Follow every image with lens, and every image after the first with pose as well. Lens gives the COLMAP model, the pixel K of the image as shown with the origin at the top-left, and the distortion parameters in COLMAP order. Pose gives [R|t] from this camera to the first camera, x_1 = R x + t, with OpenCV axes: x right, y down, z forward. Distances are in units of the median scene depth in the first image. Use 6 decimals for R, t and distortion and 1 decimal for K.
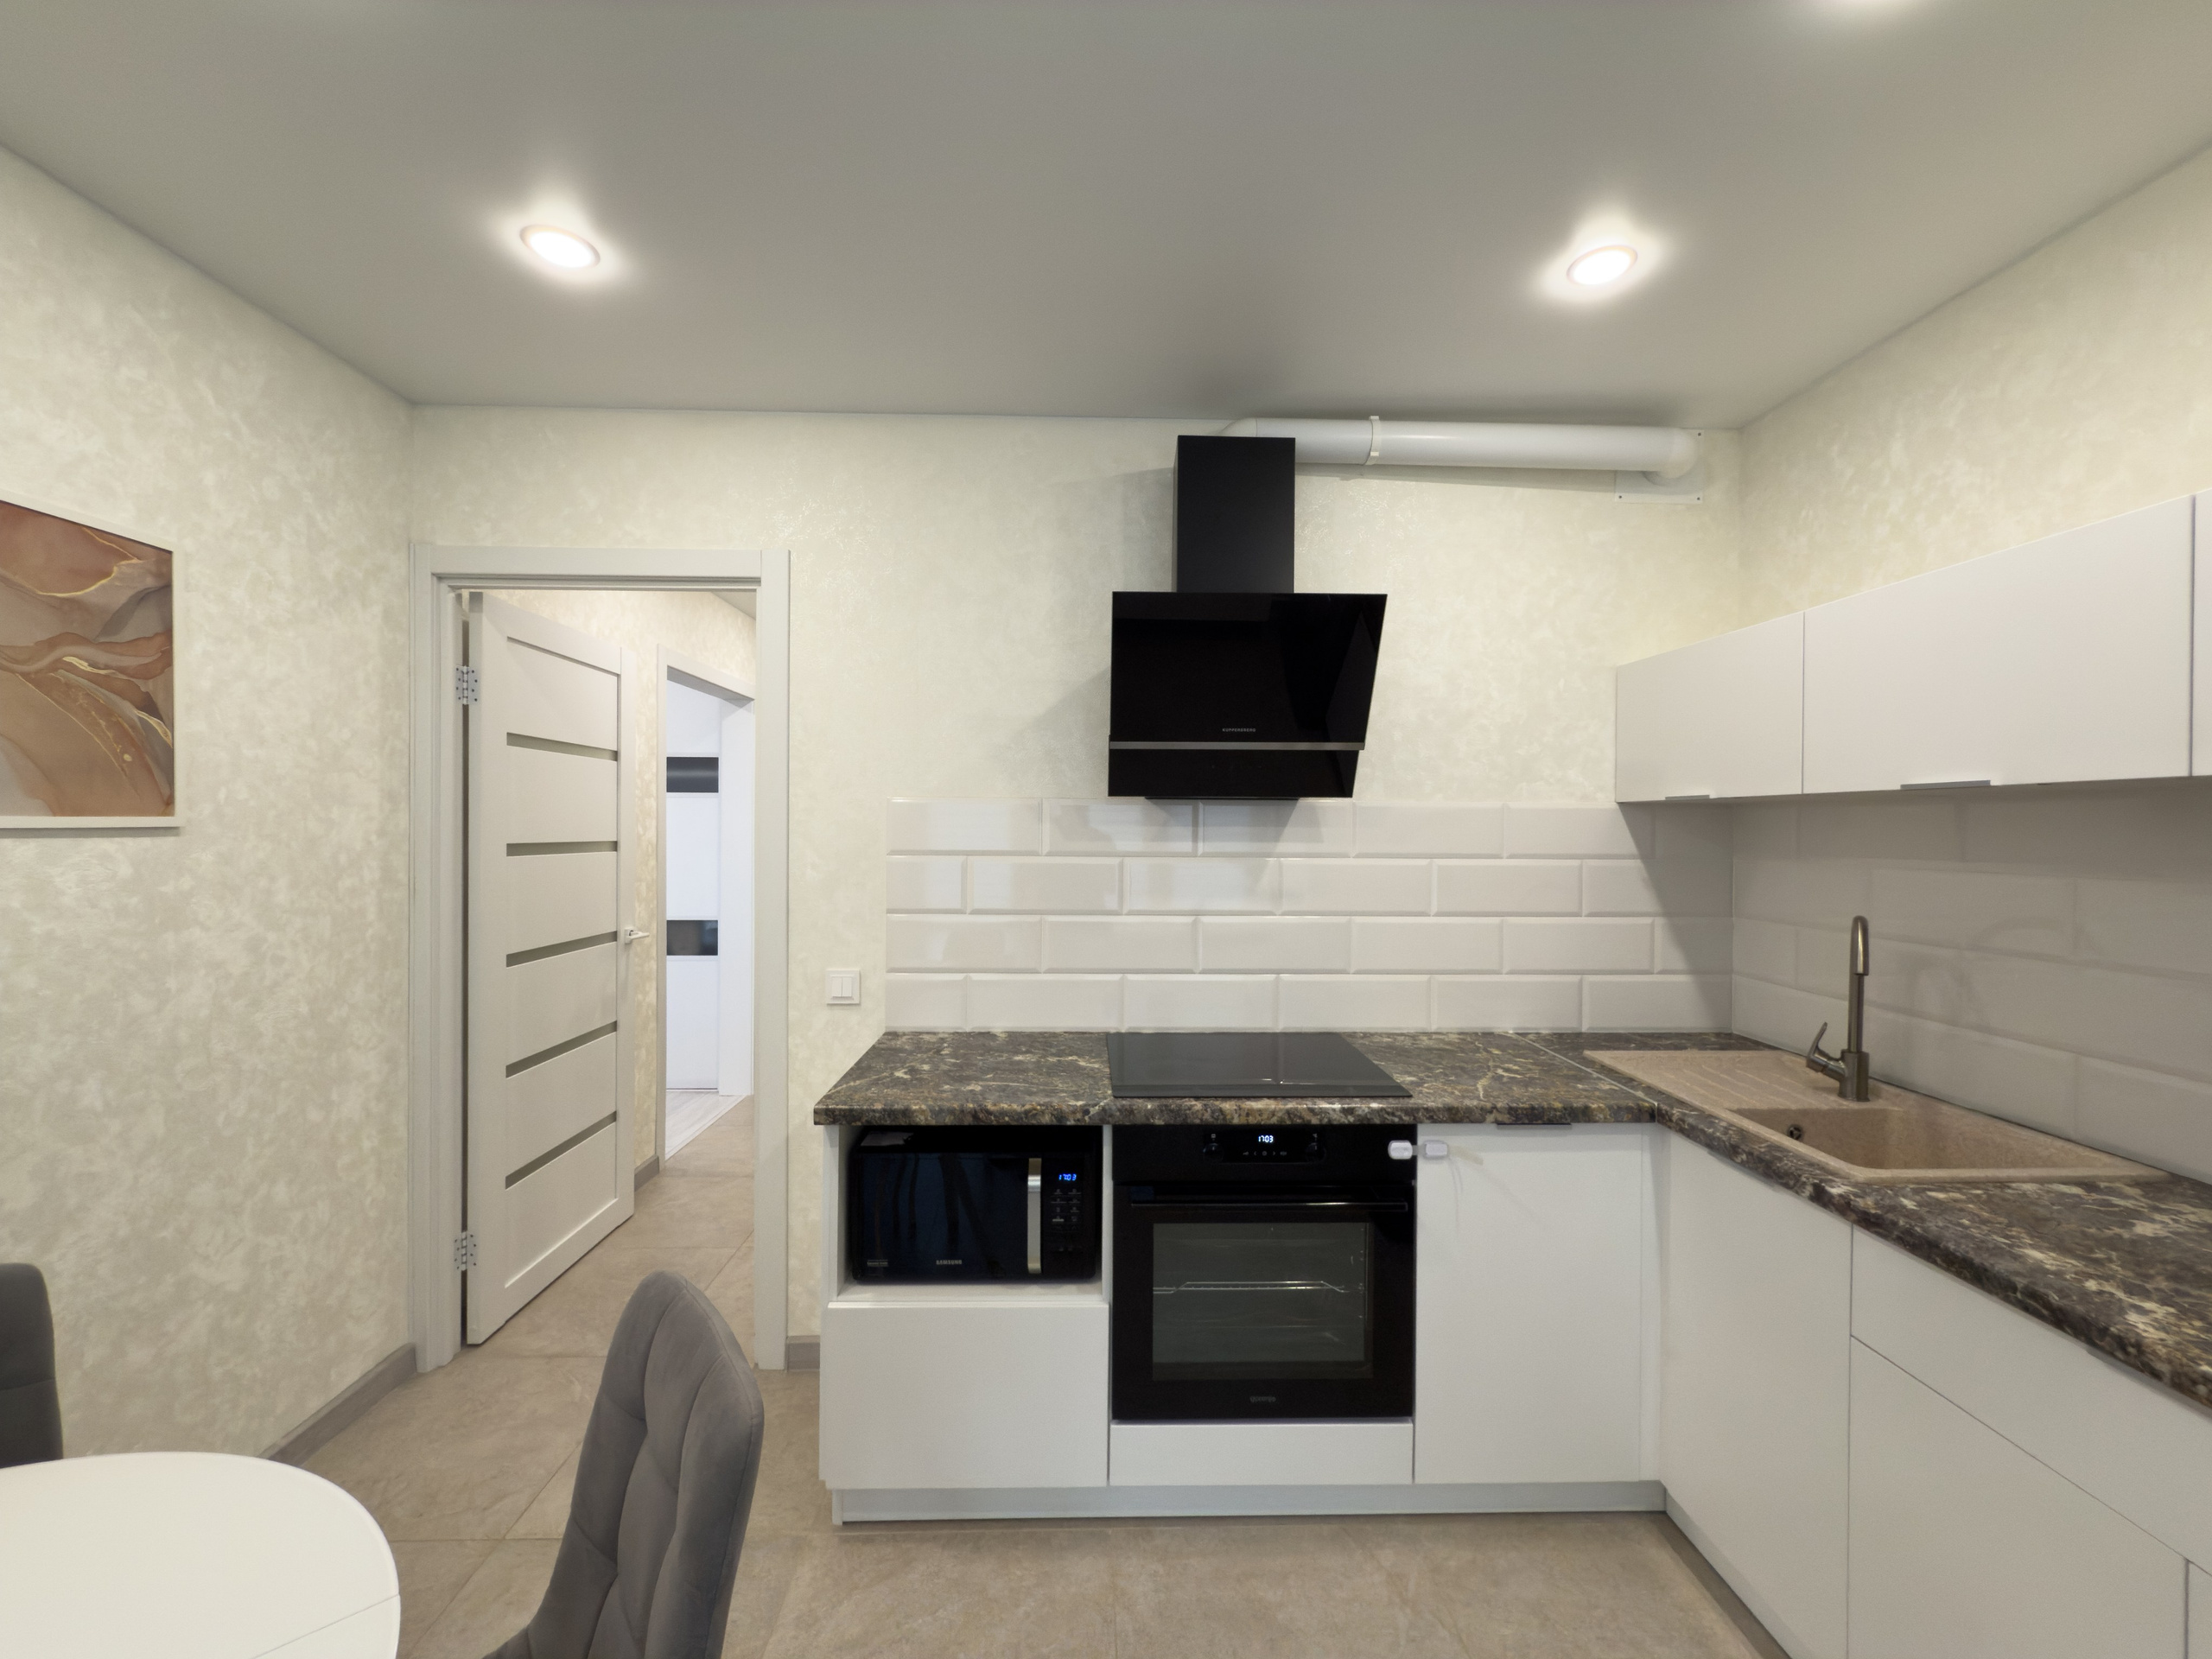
lens RADIAL K [[878.5, 0, 1107.5], [0, 878.5, 832.0], [0, 0, 1]] dist [0.000307, -0.000207]
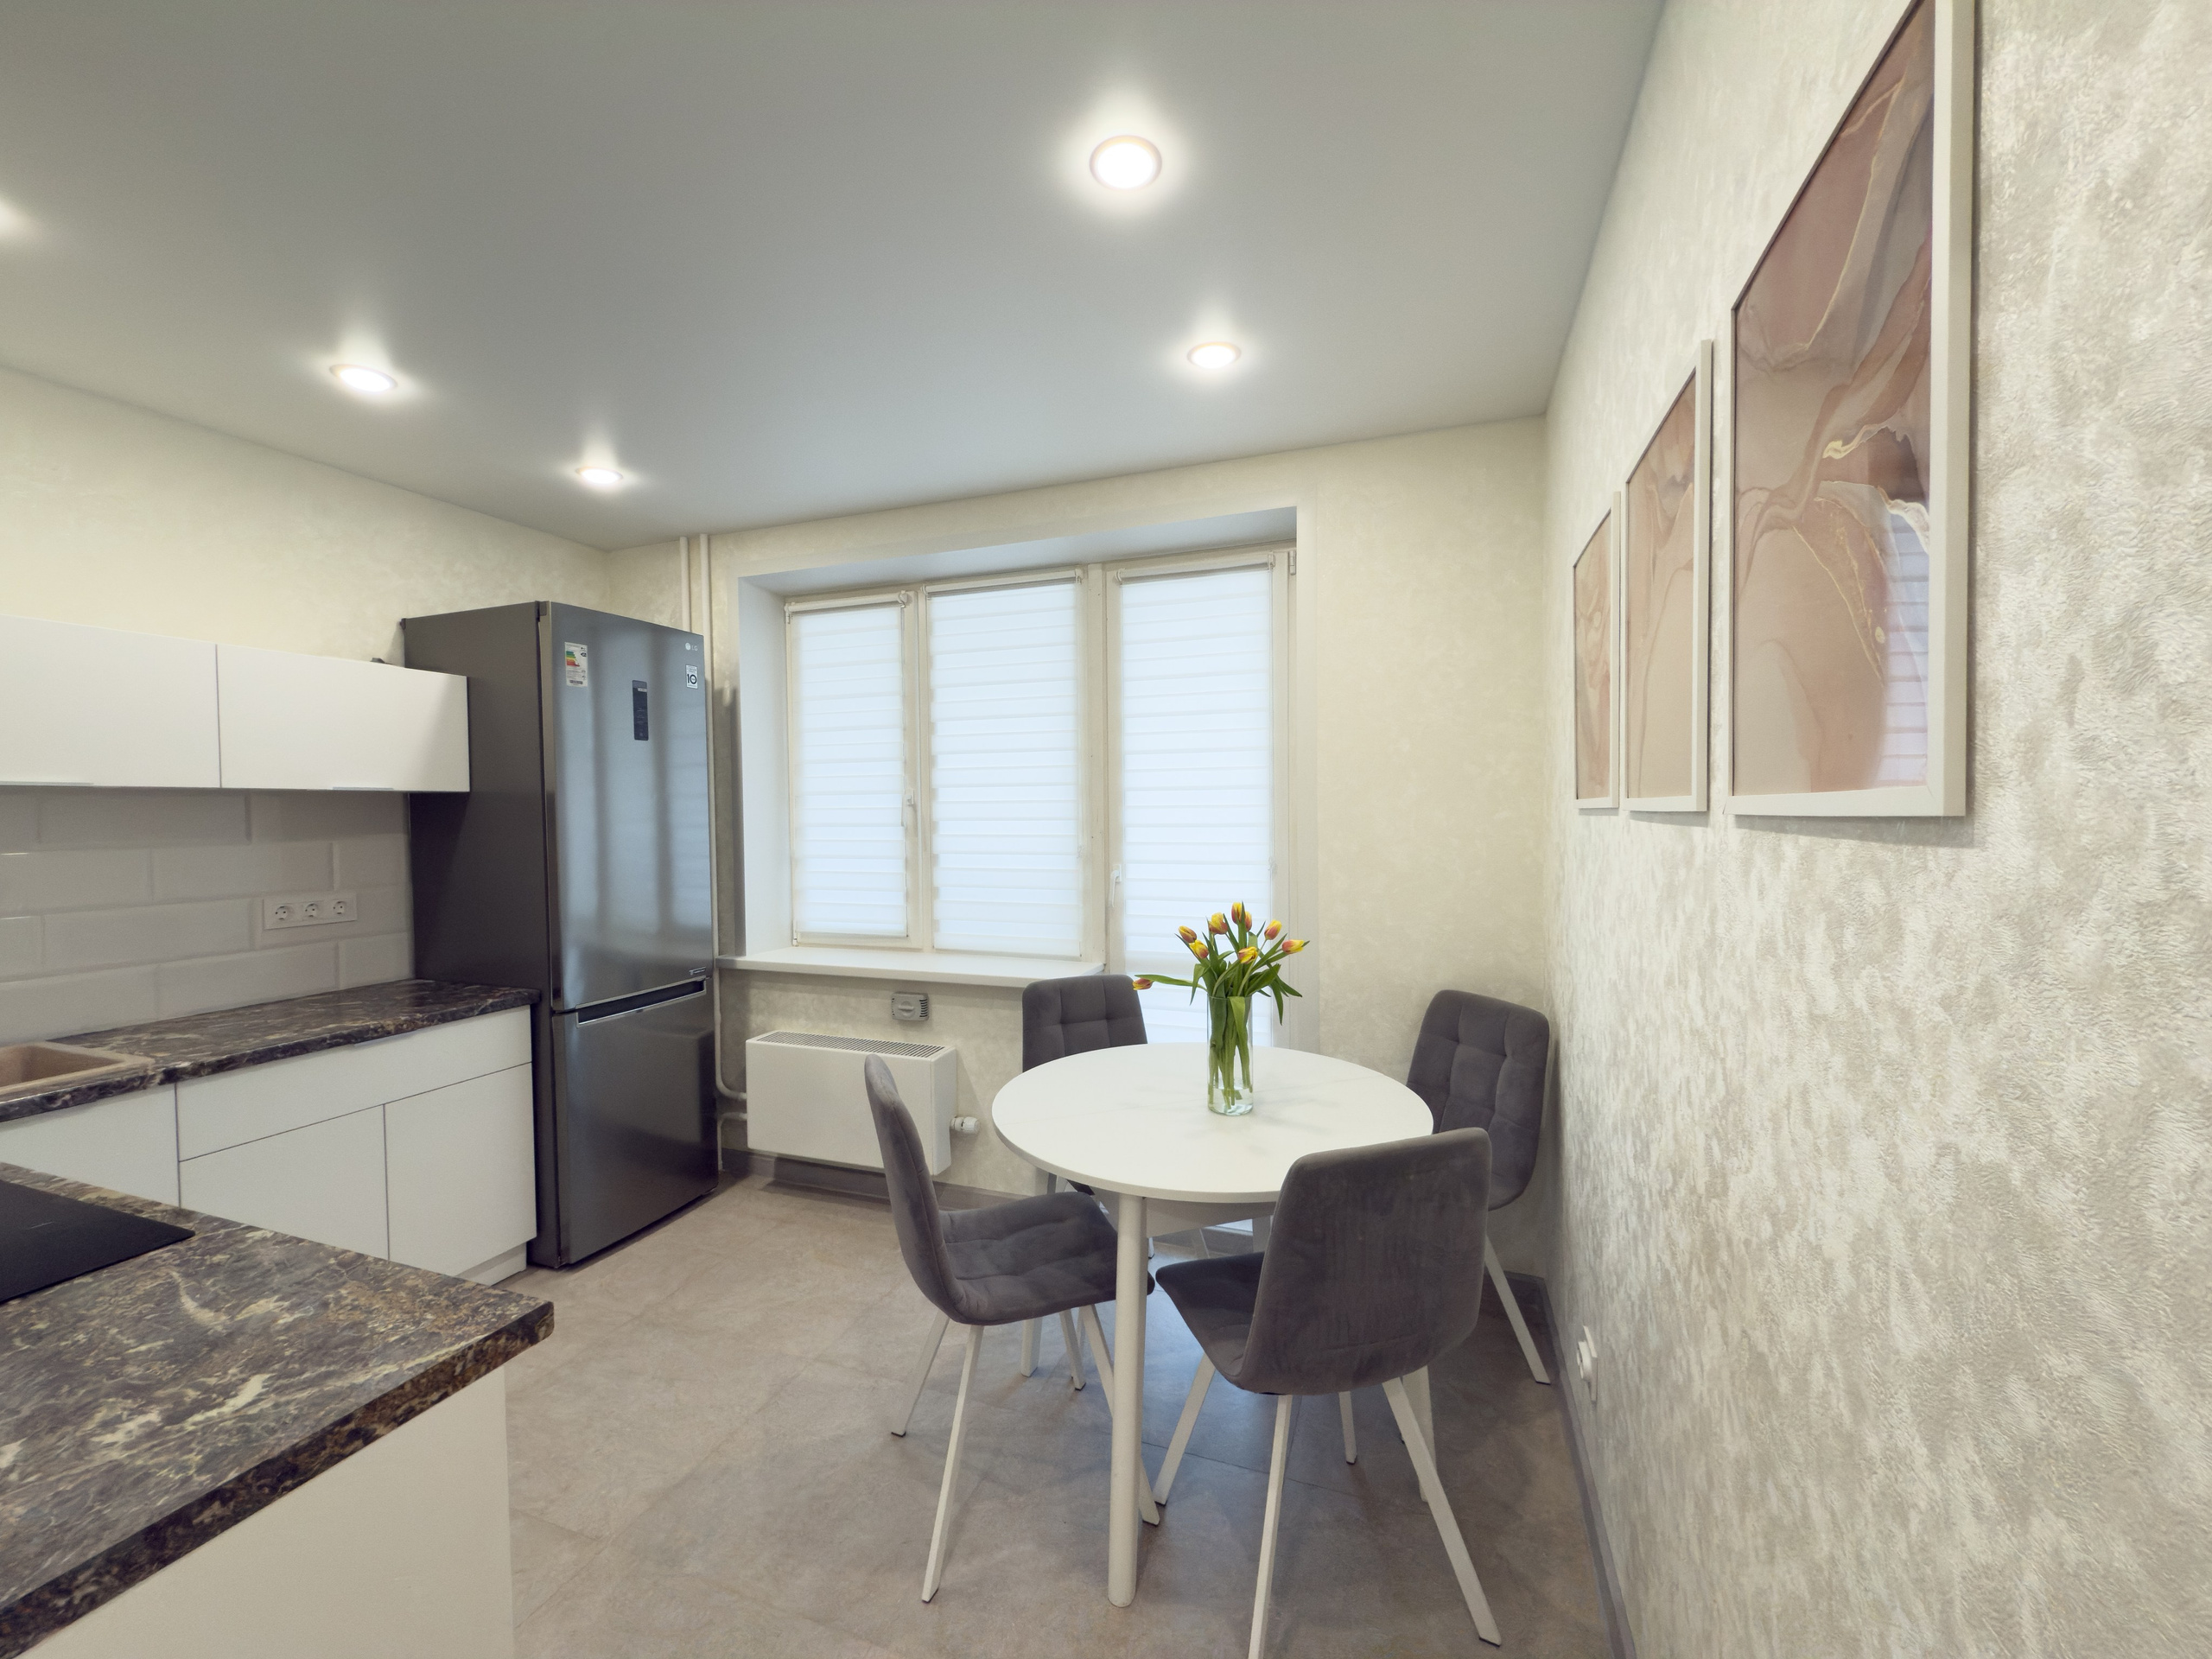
lens RADIAL K [[878.5, 0, 1107.5], [0, 878.5, 832.0], [0, 0, 1]] dist [0.000307, -0.000207]
pose [[-0.929608, -0.006096, 0.368500, -0.808831], [0.006754, 0.999413, 0.033572, -0.011292], [-0.368489, 0.033698, -0.929021, 1.273000]]
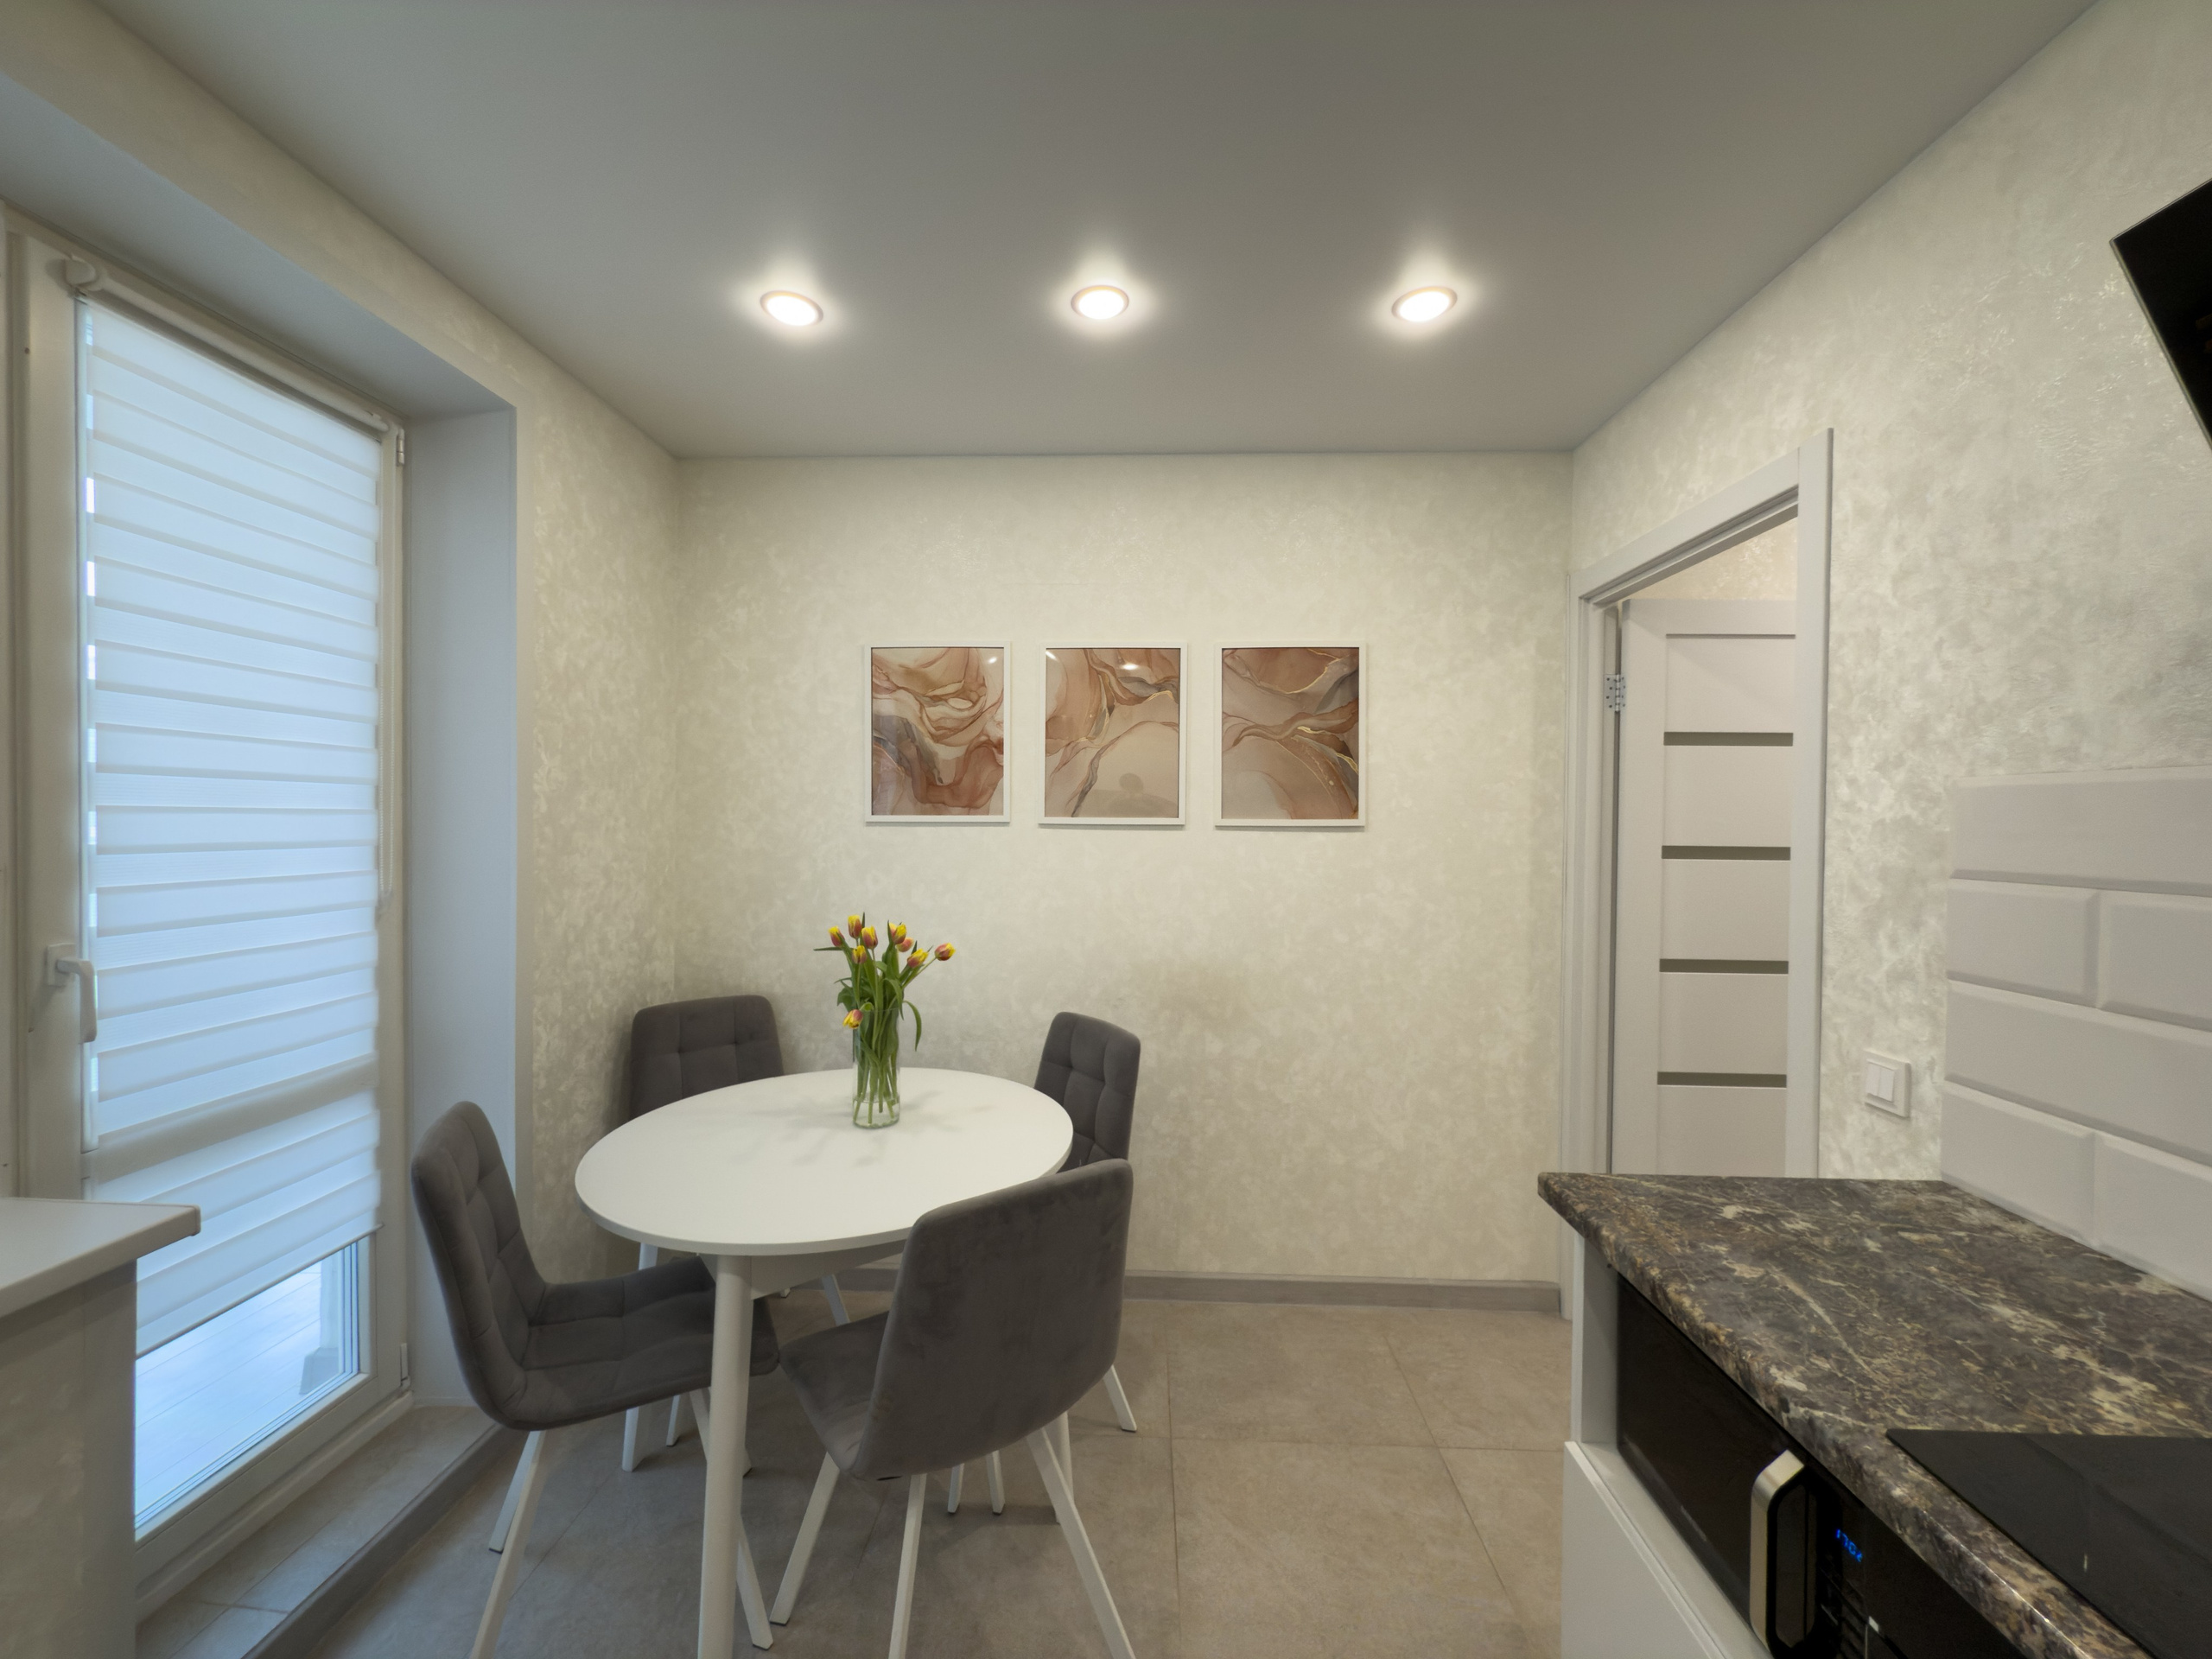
lens RADIAL K [[878.5, 0, 1107.5], [0, 878.5, 832.0], [0, 0, 1]] dist [0.000307, -0.000207]
pose [[-0.065134, 0.007556, -0.997848, 0.453085], [-0.014553, 0.999858, 0.008521, -0.001821], [0.997770, 0.015076, -0.065015, 0.596134]]
